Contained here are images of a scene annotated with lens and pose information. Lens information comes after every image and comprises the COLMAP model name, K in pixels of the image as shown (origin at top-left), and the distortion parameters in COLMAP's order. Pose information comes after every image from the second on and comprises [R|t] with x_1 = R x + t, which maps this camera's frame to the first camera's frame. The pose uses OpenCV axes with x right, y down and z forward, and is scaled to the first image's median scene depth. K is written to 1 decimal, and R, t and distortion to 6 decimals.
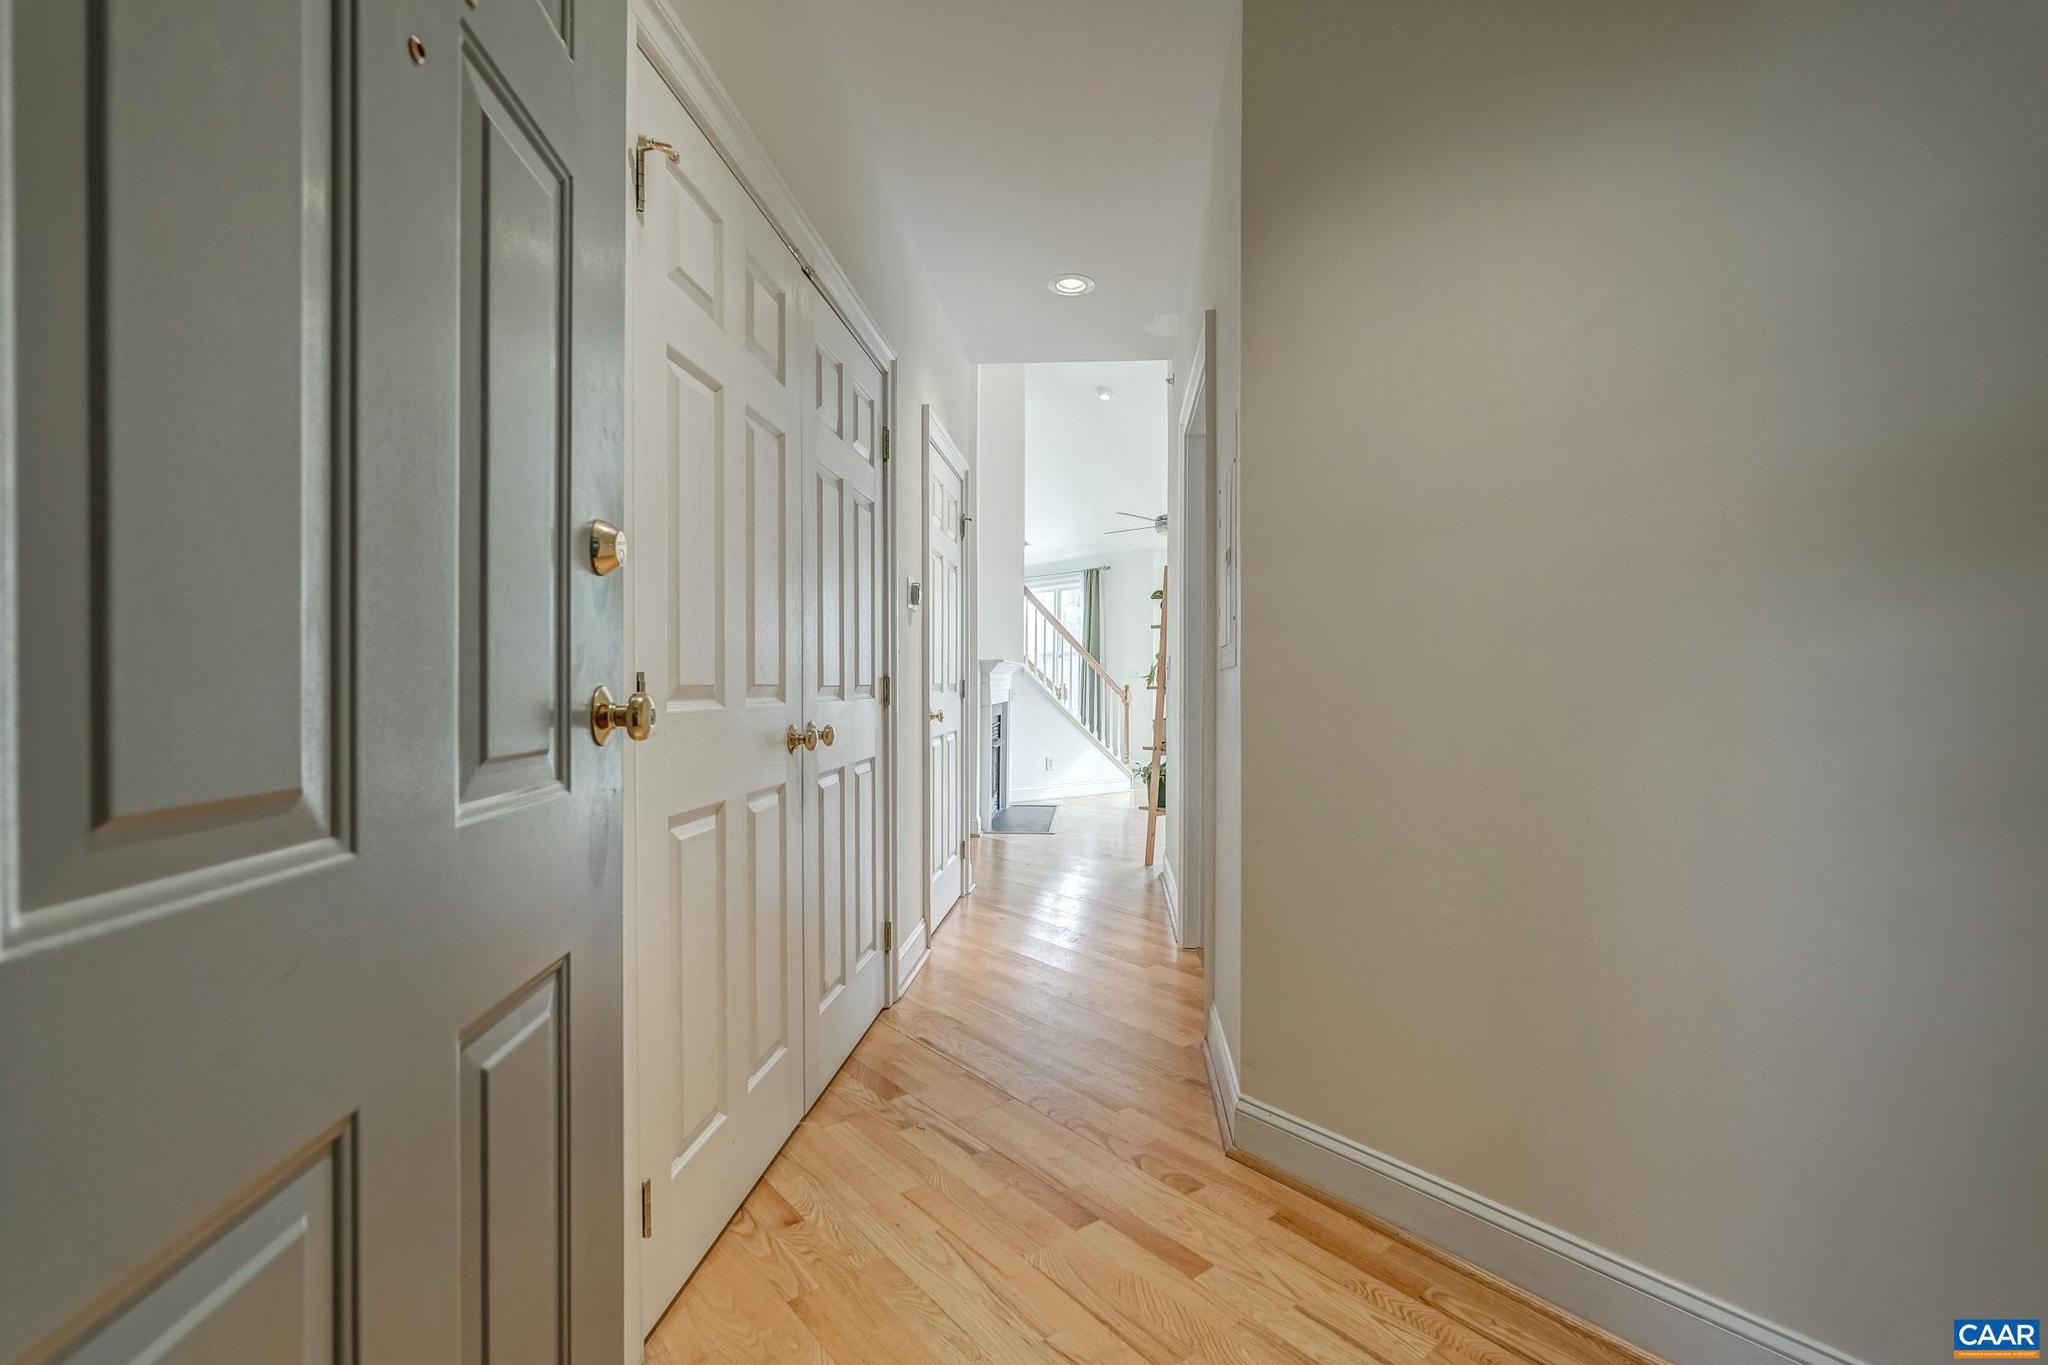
lens RADIAL K [[903.1, 0, 1024.3], [0, 903.1, 676.9], [0, 0, 1]] dist [-0.010053, 0.002686]
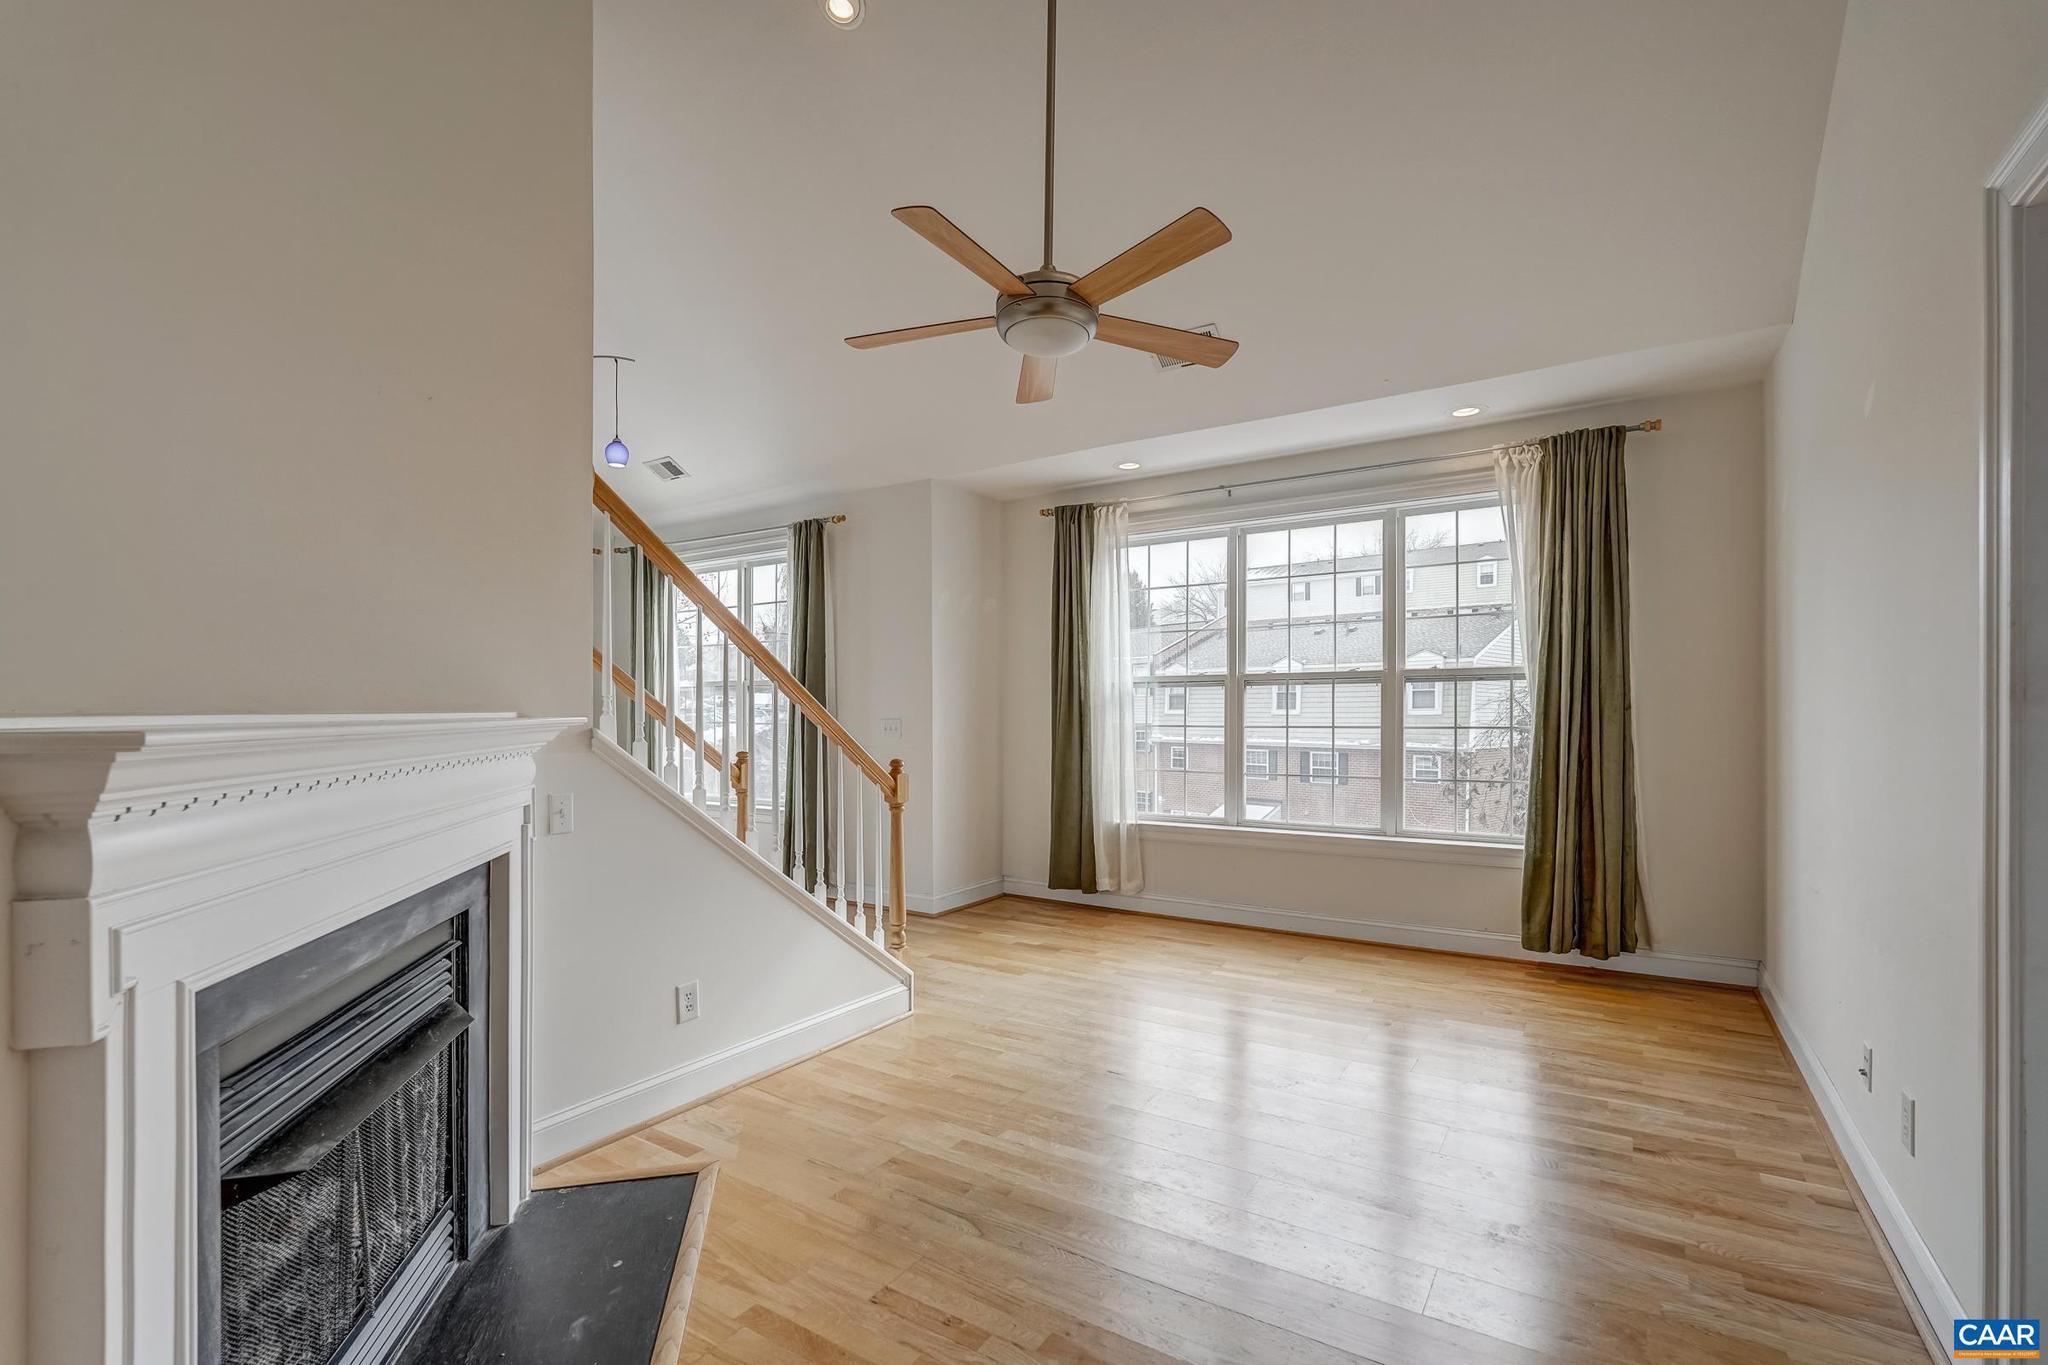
lens RADIAL K [[903.1, 0, 1028.0], [0, 903.1, 702.6], [0, 0, 1]] dist [-0.010053, 0.002686]
pose [[0.952753, -0.008704, 0.303620, 0.043101], [0.011265, 0.999914, -0.006686, -0.013866], [-0.303536, 0.009790, 0.952770, 0.556080]]
